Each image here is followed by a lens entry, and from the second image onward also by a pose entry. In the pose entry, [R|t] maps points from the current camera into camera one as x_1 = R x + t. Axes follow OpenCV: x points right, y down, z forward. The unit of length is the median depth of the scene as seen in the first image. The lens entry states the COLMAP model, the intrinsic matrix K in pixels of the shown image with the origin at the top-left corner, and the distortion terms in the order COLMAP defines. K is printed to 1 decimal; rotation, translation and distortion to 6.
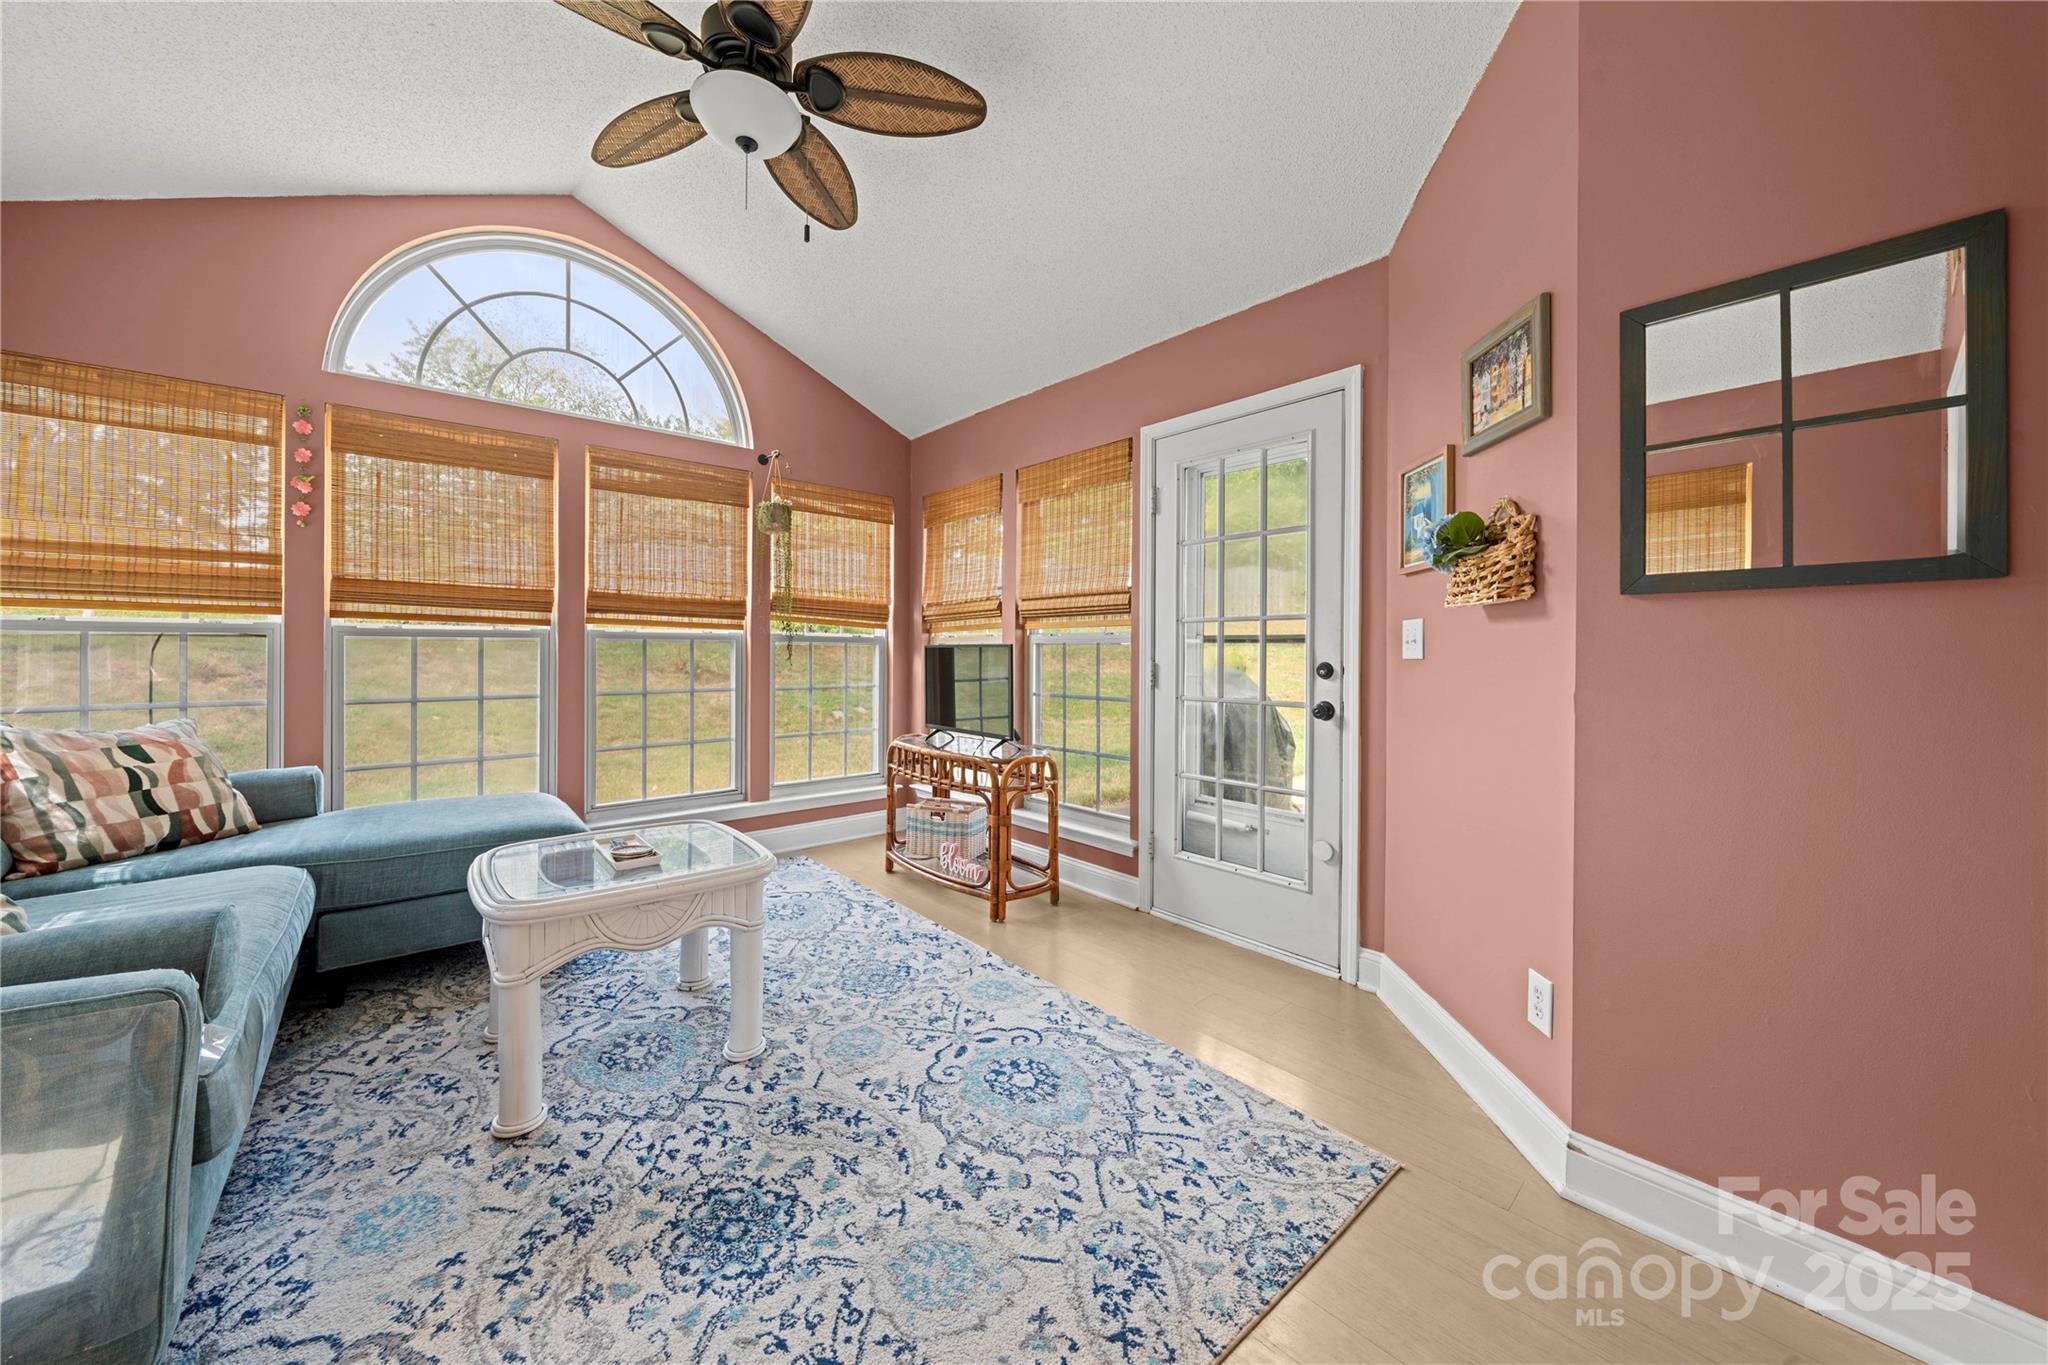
lens RADIAL K [[723.7, 0, 1023.2], [0, 723.7, 656.3], [0, 0, 1]] dist [-0.004074, -0.000151]
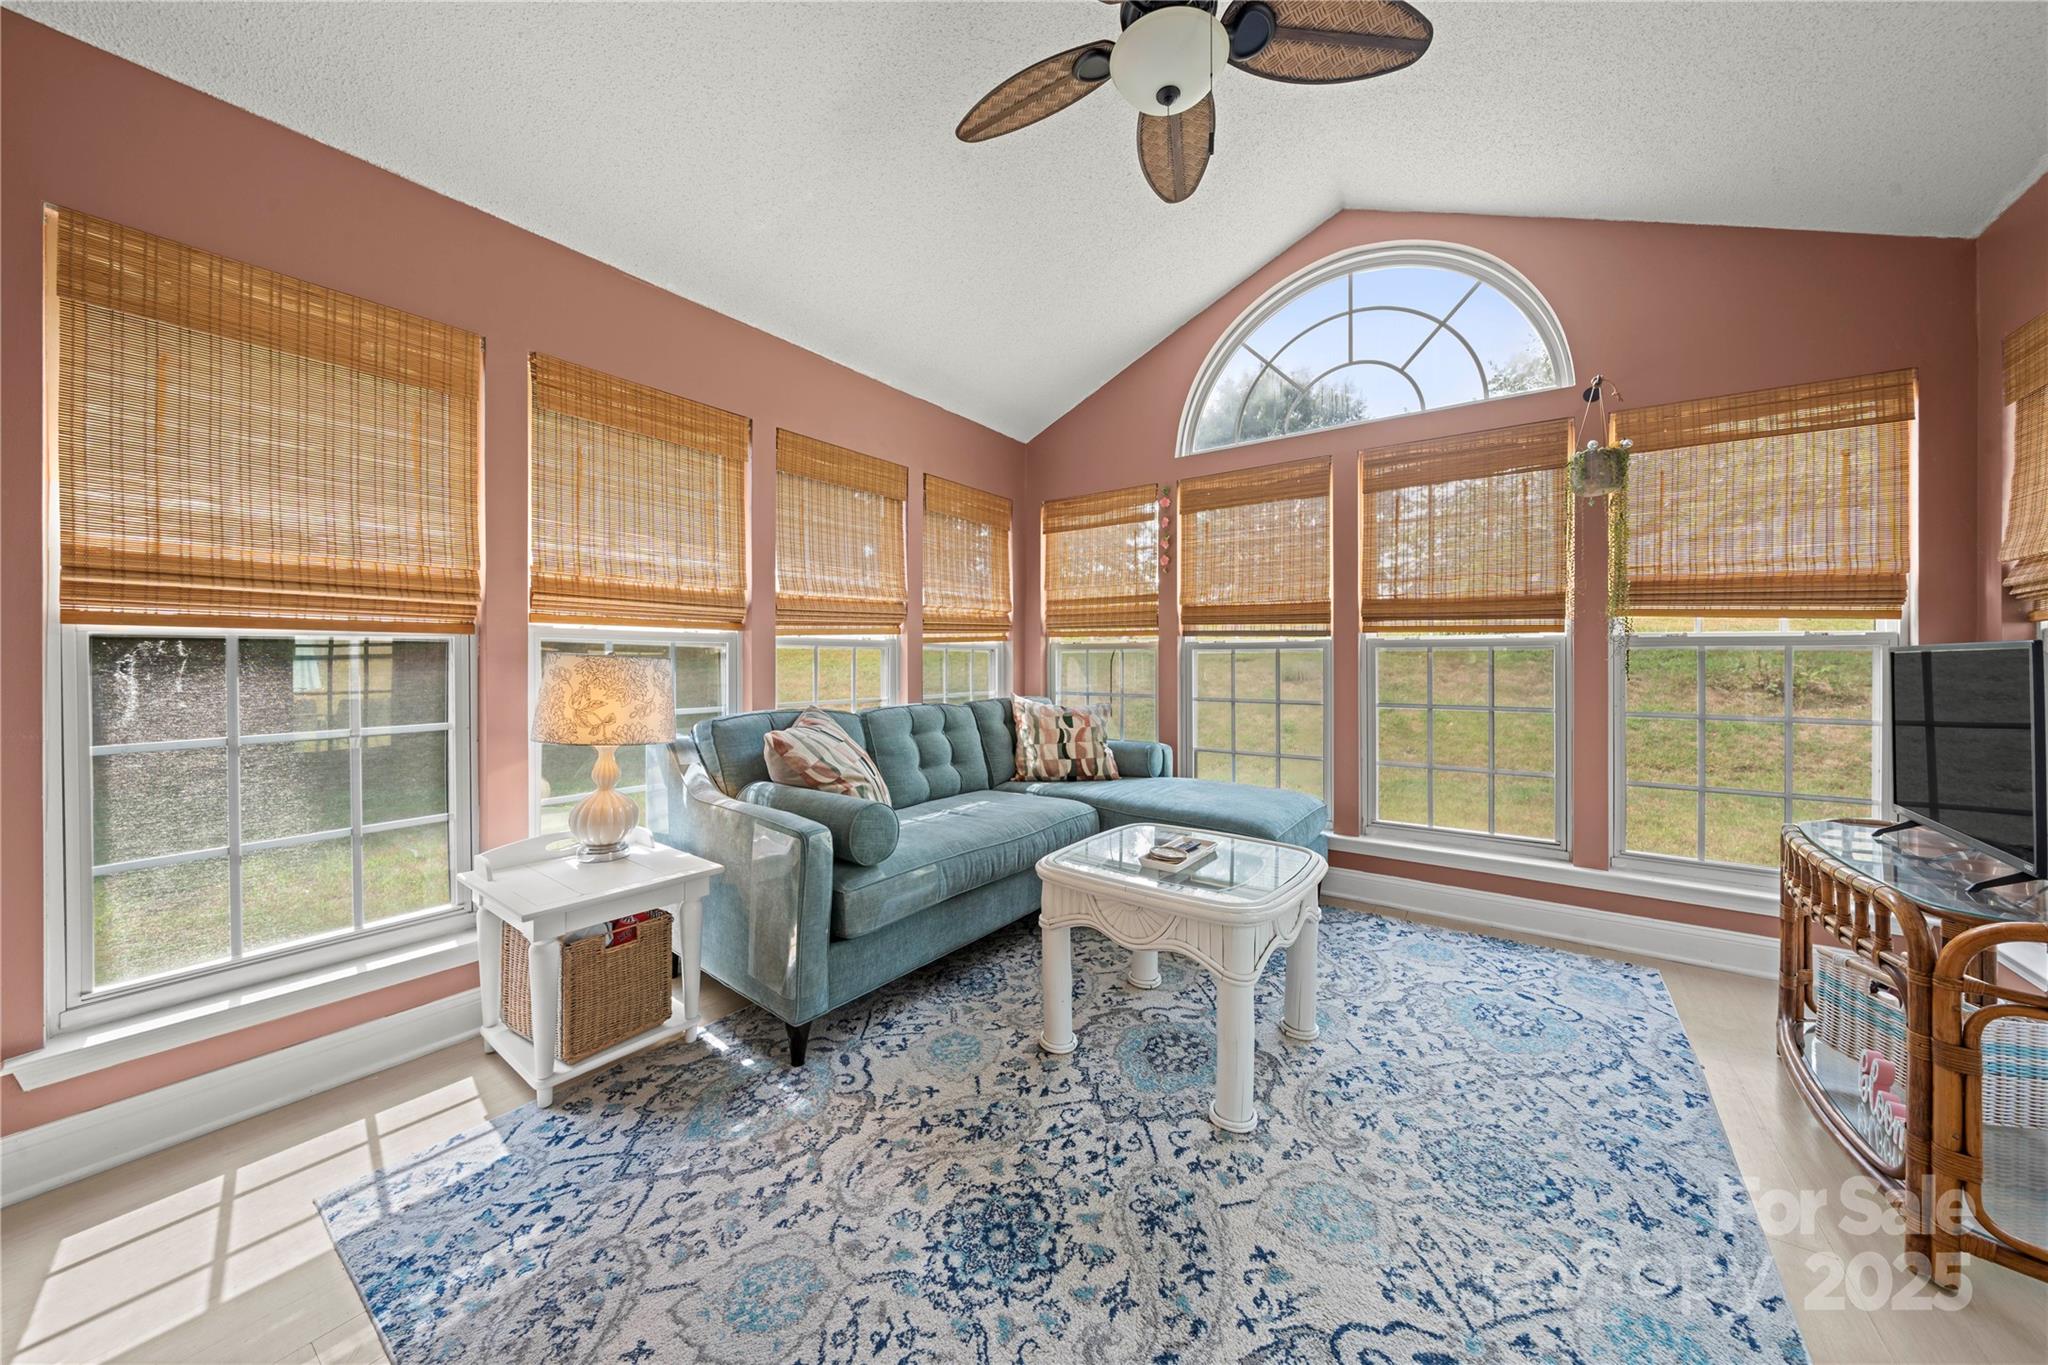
lens RADIAL K [[704.3, 0, 1014.6], [0, 704.3, 660.9], [0, 0, 1]] dist [-0.001641, -0.000330]
pose [[0.216948, -0.002162, -0.976181, 0.306235], [-0.006369, 0.999973, -0.003630, -0.000249], [0.976162, 0.007005, 0.216928, 0.441020]]
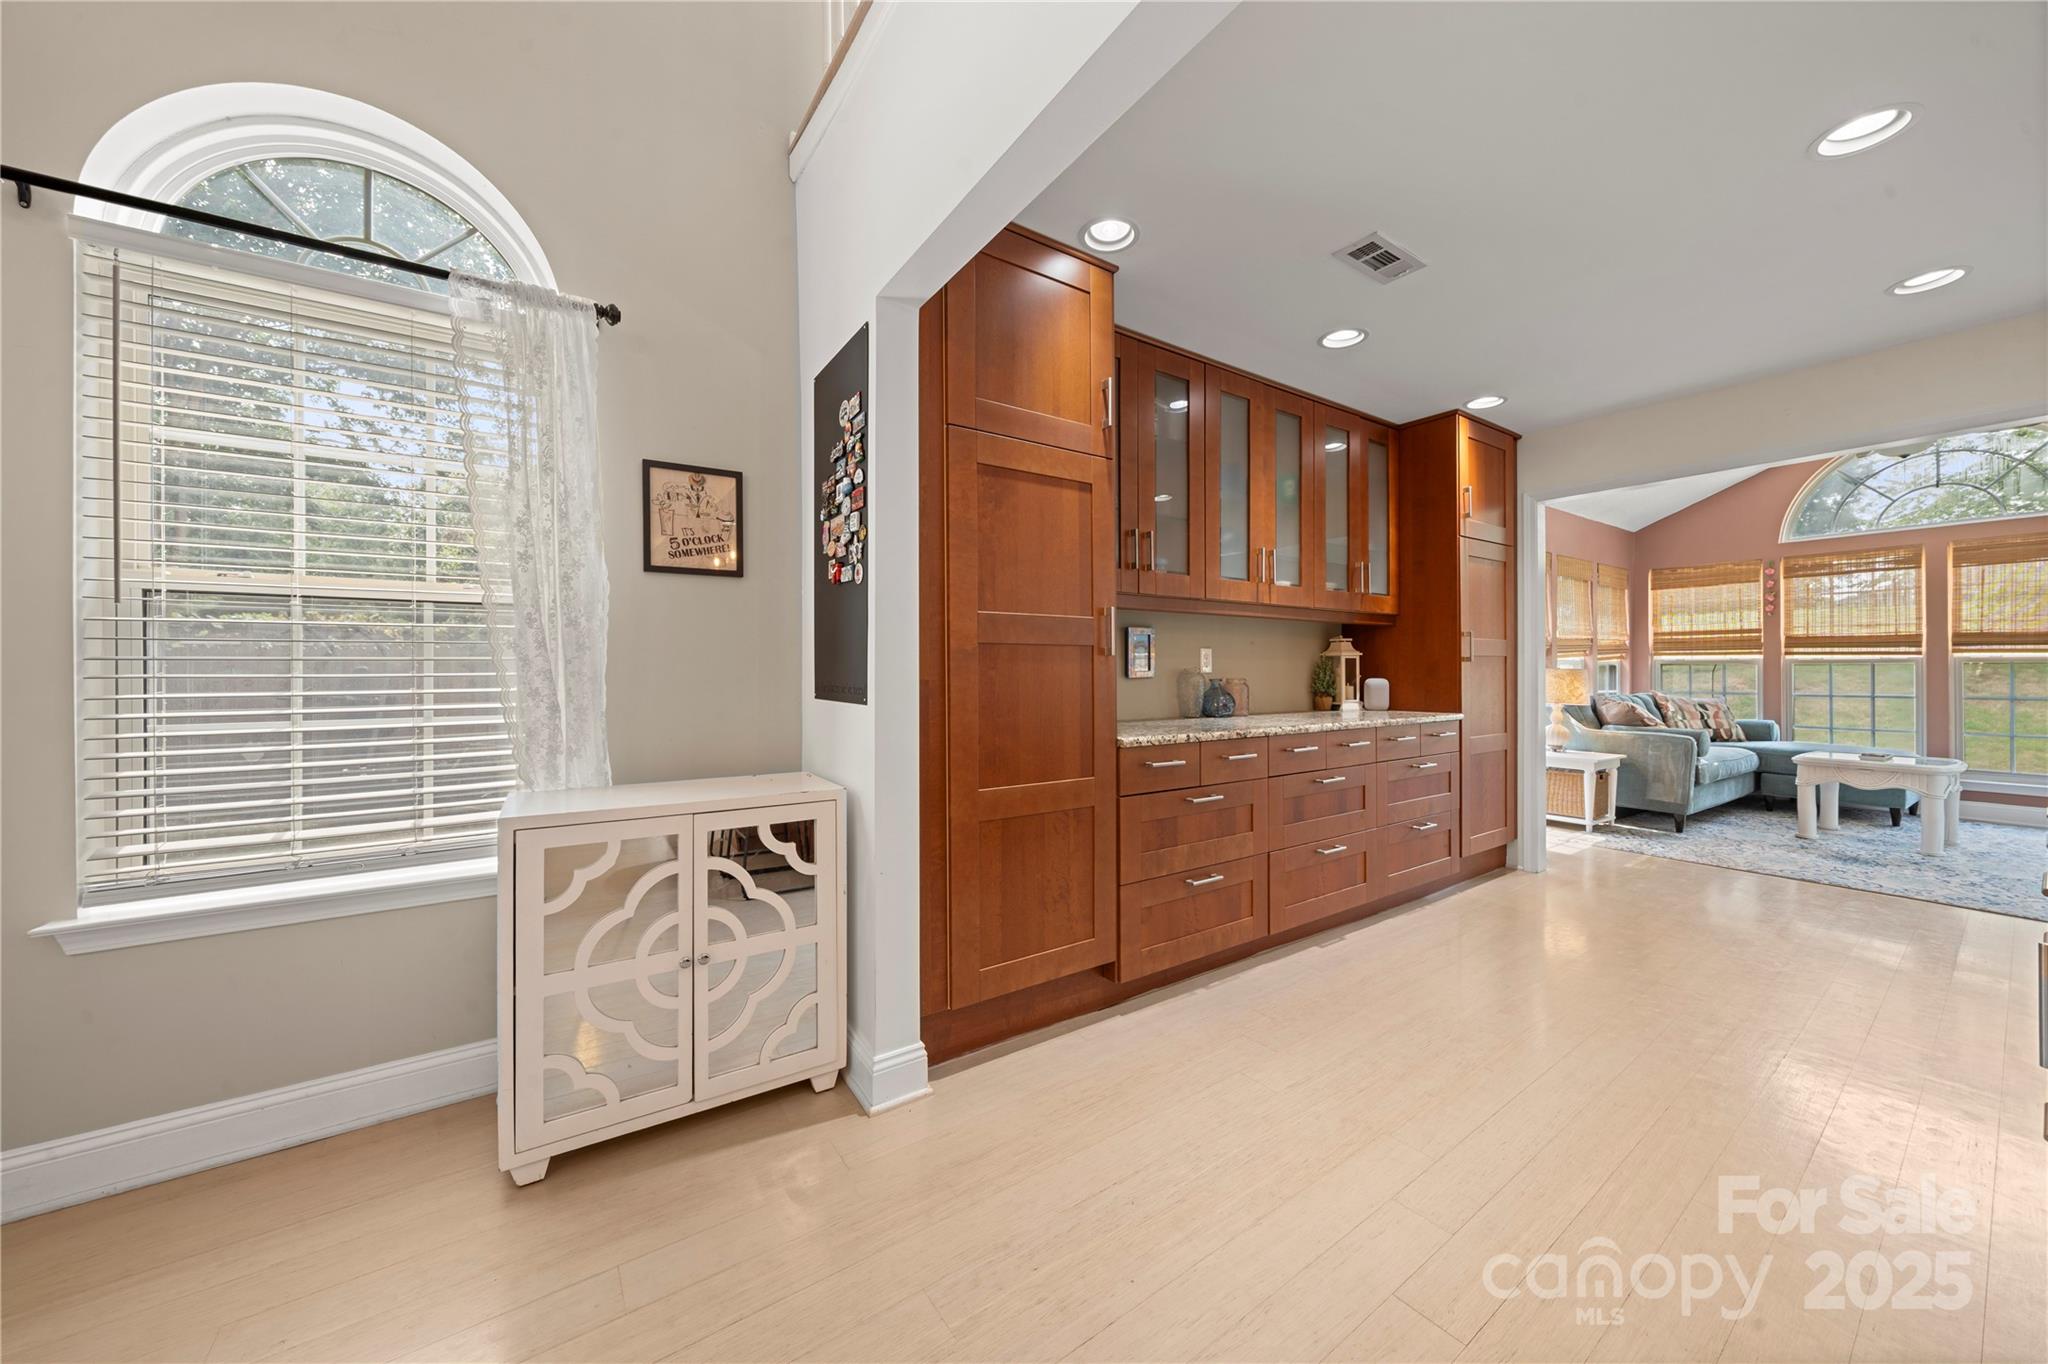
lens RADIAL K [[720.7, 0, 1023.8], [0, 720.7, 666.6], [0, 0, 1]] dist [-0.000051, -0.000152]
pose [[-0.124307, -0.012234, -0.992168, 1.636383], [-0.004939, 0.999919, -0.011711, 0.018820], [0.992231, 0.003445, -0.124358, -1.112709]]
